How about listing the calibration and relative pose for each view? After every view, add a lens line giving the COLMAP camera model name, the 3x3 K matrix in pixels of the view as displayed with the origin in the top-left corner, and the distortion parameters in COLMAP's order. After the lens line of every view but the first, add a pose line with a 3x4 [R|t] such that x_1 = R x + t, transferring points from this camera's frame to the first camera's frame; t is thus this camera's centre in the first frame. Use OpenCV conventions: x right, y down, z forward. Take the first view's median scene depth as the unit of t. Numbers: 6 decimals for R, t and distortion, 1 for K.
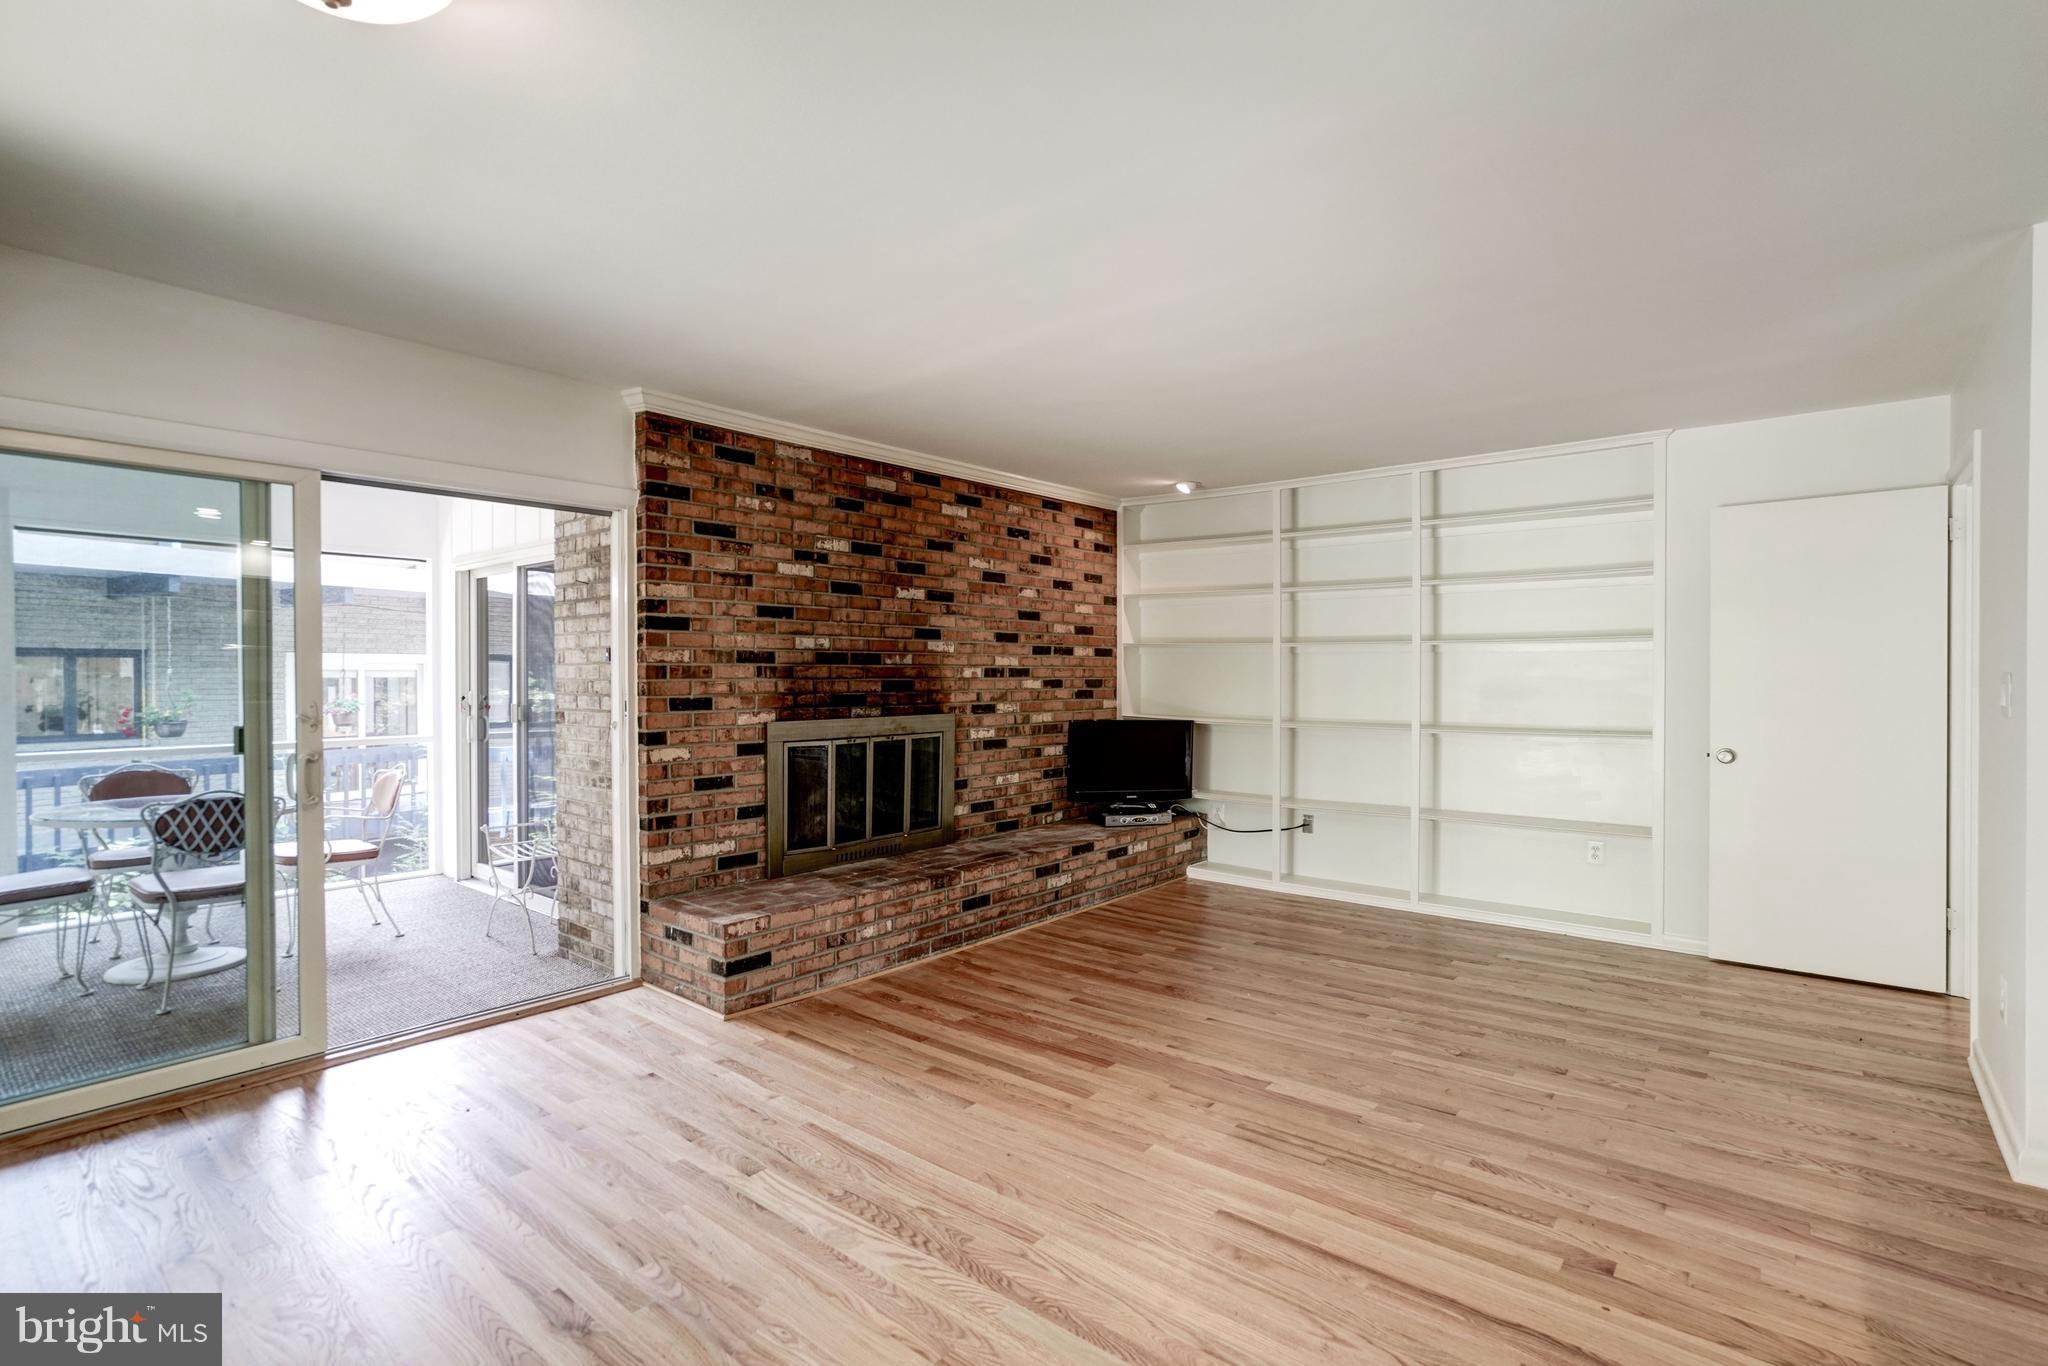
lens RADIAL K [[946.6, 0, 1008.1], [0, 946.6, 680.9], [0, 0, 1]] dist [-0.023858, 0.010507]
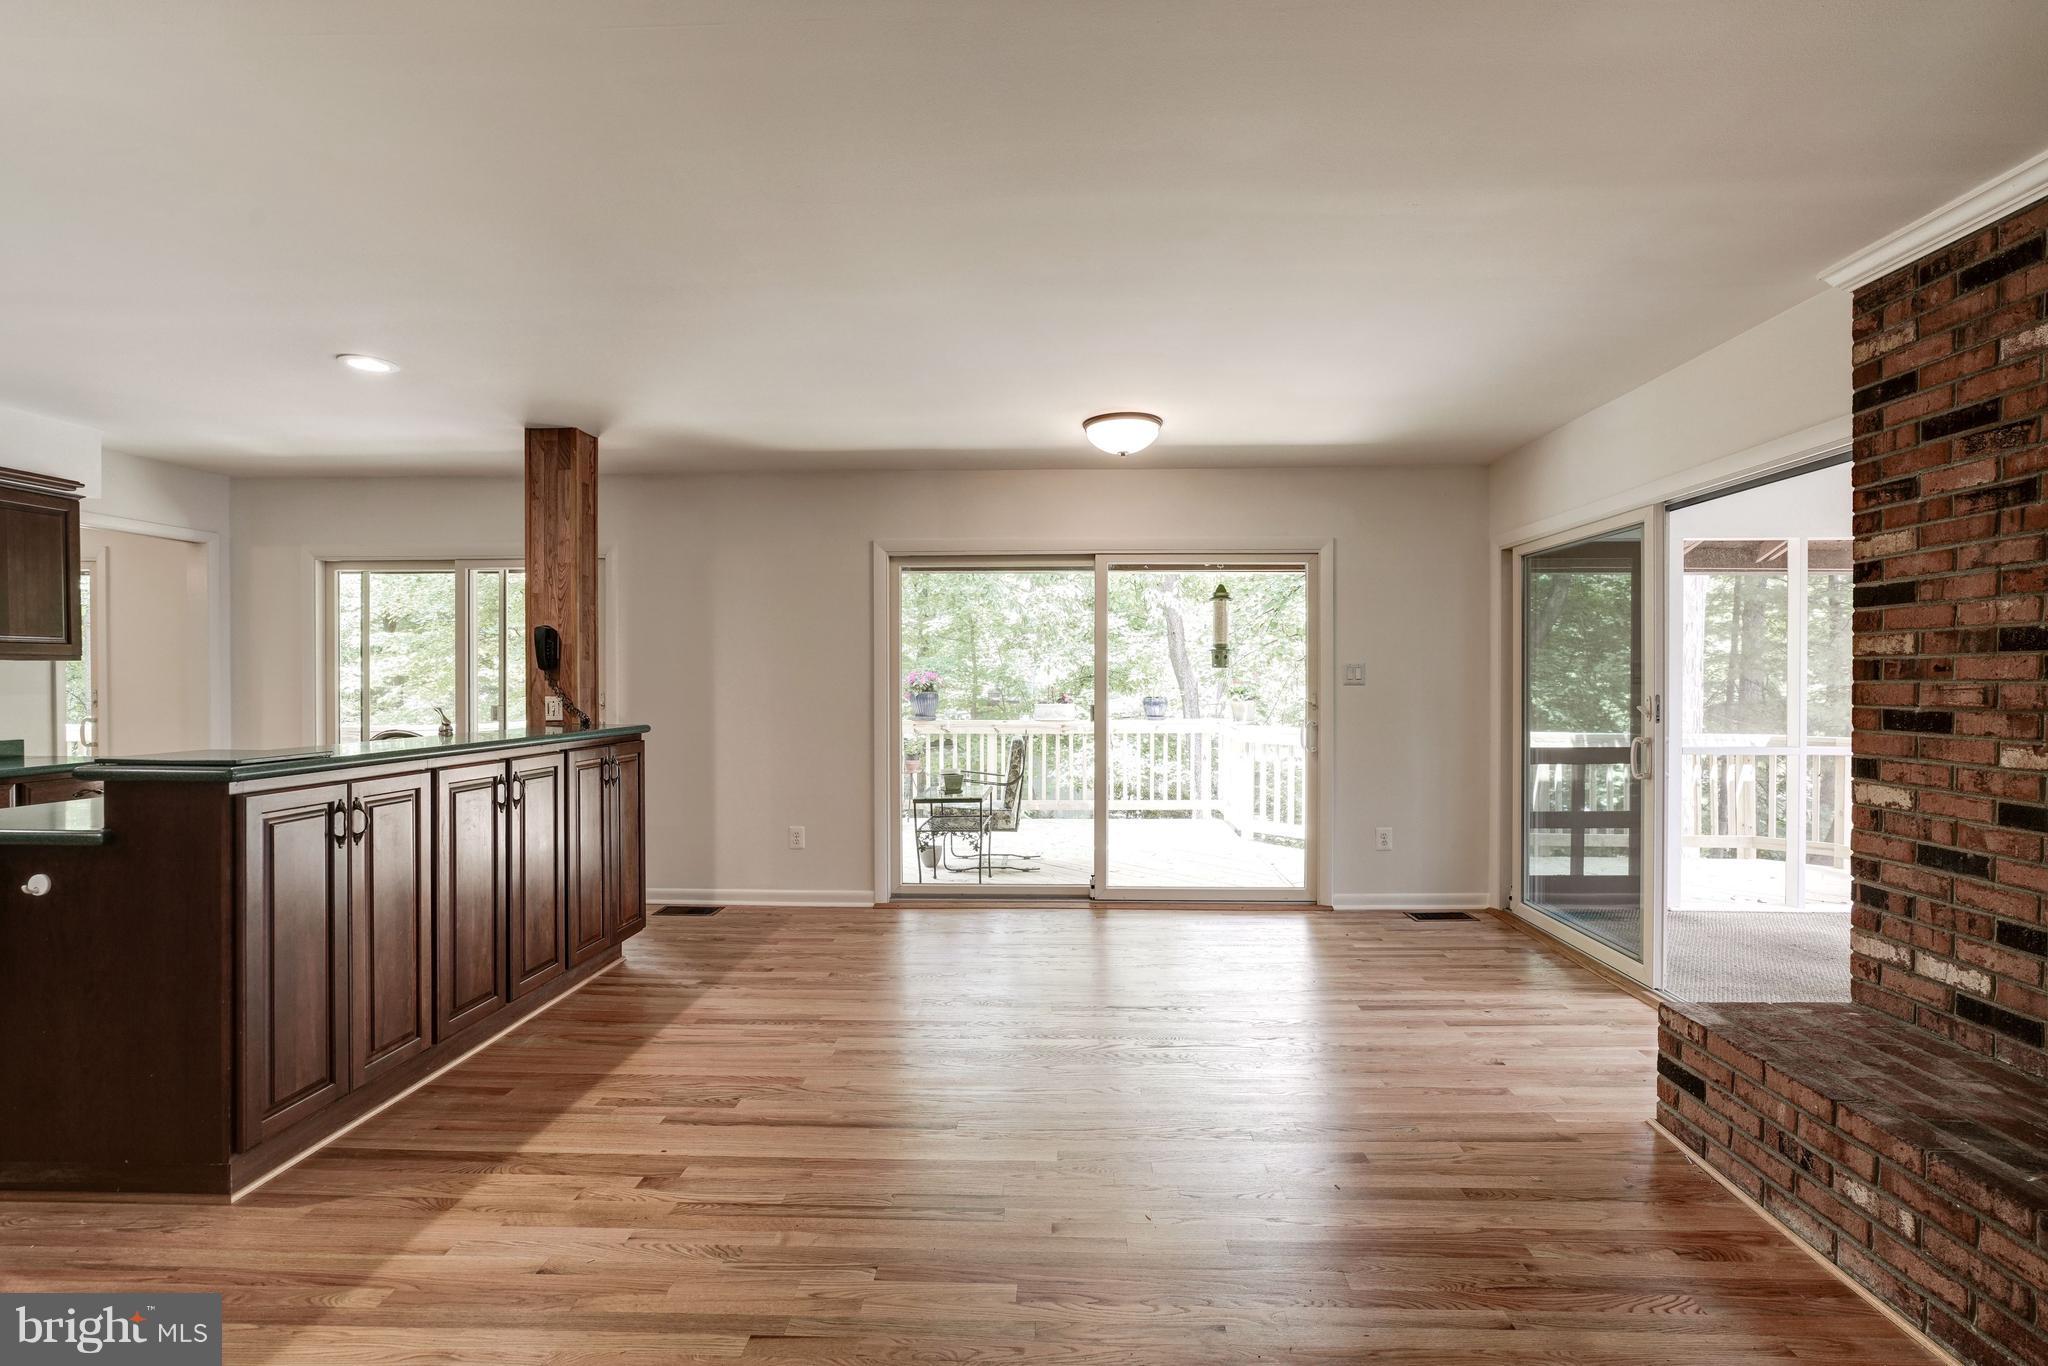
lens RADIAL K [[946.6, 0, 1017.6], [0, 946.6, 686.2], [0, 0, 1]] dist [-0.023858, 0.010507]
pose [[-0.792532, 0.007086, -0.609789, 0.491063], [-0.003586, 0.999861, 0.016280, -0.006045], [0.609819, 0.015089, -0.792397, 1.102836]]
